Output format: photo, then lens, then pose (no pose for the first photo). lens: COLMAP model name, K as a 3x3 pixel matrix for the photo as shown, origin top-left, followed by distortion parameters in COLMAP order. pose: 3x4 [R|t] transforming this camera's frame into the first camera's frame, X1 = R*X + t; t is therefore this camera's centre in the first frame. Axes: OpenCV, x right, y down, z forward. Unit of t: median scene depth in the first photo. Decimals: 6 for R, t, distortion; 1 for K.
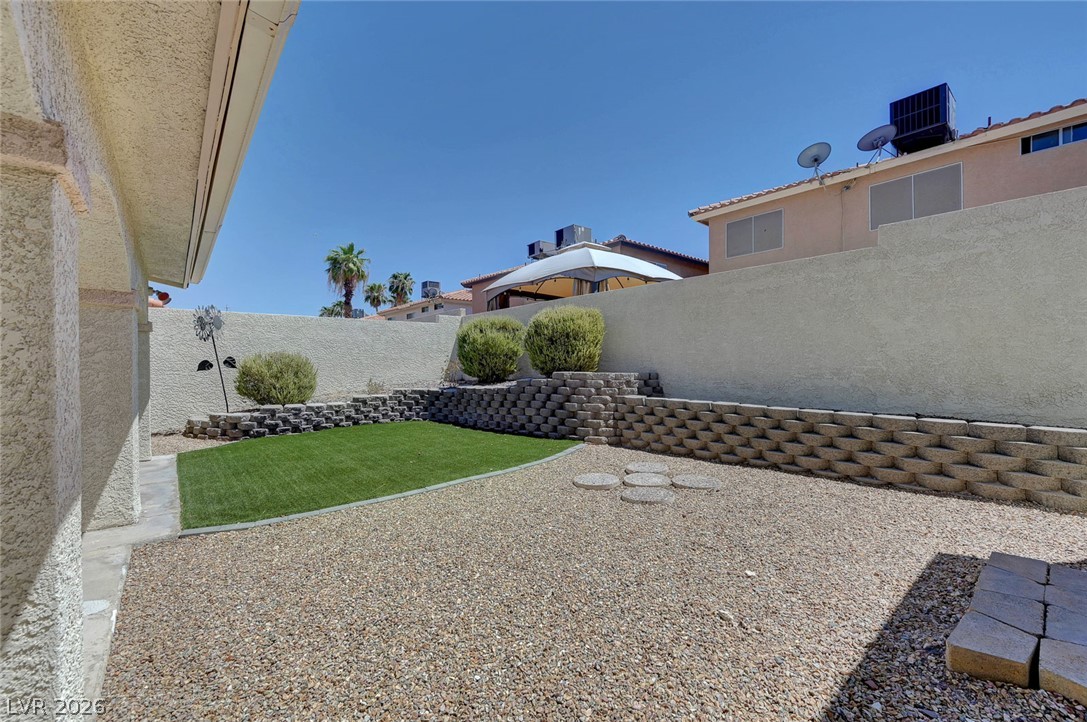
lens RADIAL K [[440.3, 0, 550.5], [0, 440.3, 363.8], [0, 0, 1]] dist [-0.000031, 0.000337]
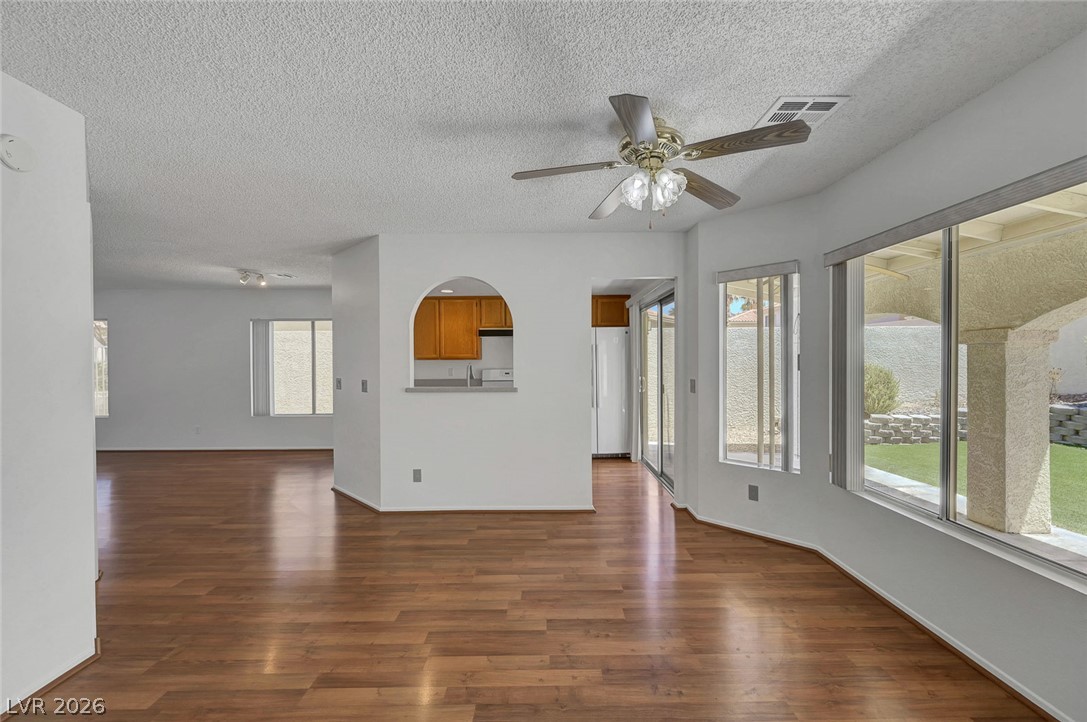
lens RADIAL K [[440.3, 0, 546.8], [0, 440.3, 367.6], [0, 0, 1]] dist [-0.000031, 0.000337]
pose [[0.757456, 0.006335, -0.652855, -0.598865], [0.006272, 0.999836, 0.016978, -0.049890], [0.652856, -0.016955, 0.757292, -0.374390]]
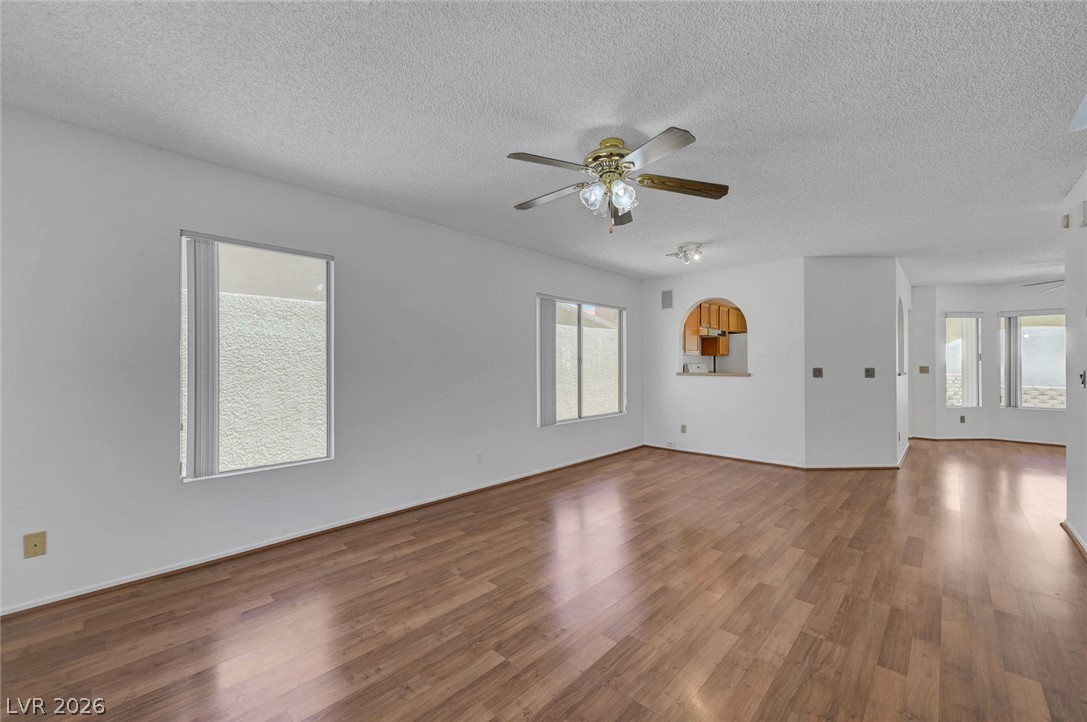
lens RADIAL K [[440.3, 0, 541.8], [0, 440.3, 362.7], [0, 0, 1]] dist [-0.000031, 0.000337]
pose [[0.992171, 0.005385, 0.124767, -1.985909], [-0.005843, 0.999977, 0.003306, -0.028604], [-0.124746, -0.004009, 0.992181, -0.794950]]
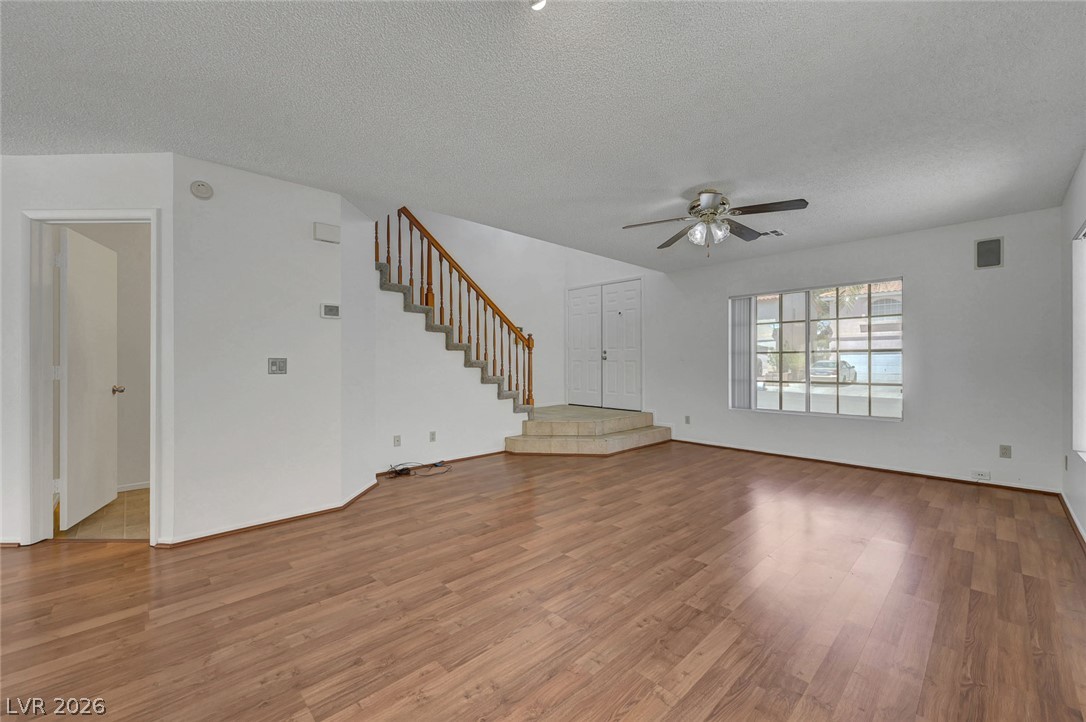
lens RADIAL K [[439.9, 0, 537.5], [0, 439.9, 359.3], [0, 0, 1]] dist [-0.000031, 0.000337]
pose [[-0.997624, 0.006204, -0.068614, -1.609258], [0.006978, 0.999915, -0.011049, -0.012067], [0.068539, -0.011502, -0.997582, 0.161469]]
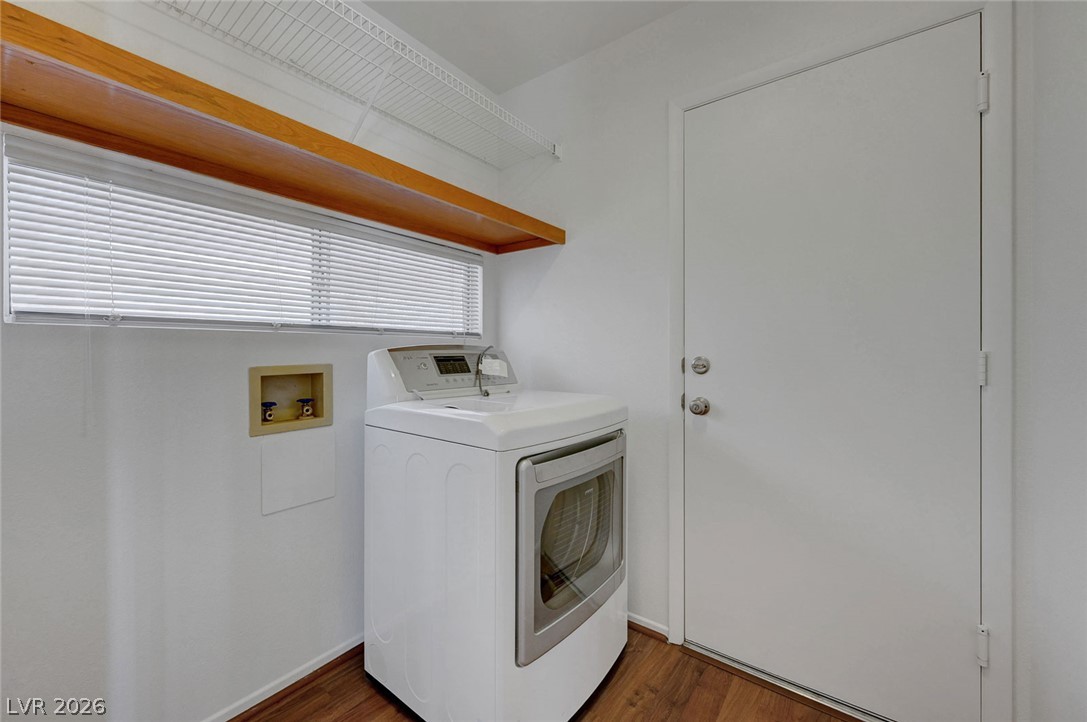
lens RADIAL K [[440.3, 0, 542.9], [0, 440.3, 359.2], [0, 0, 1]] dist [-0.000031, 0.000337]
pose [[-0.980409, 0.006118, -0.196878, -1.781808], [0.006273, 0.999980, -0.000164, -0.046663], [0.196873, -0.001396, -0.980428, -0.876783]]
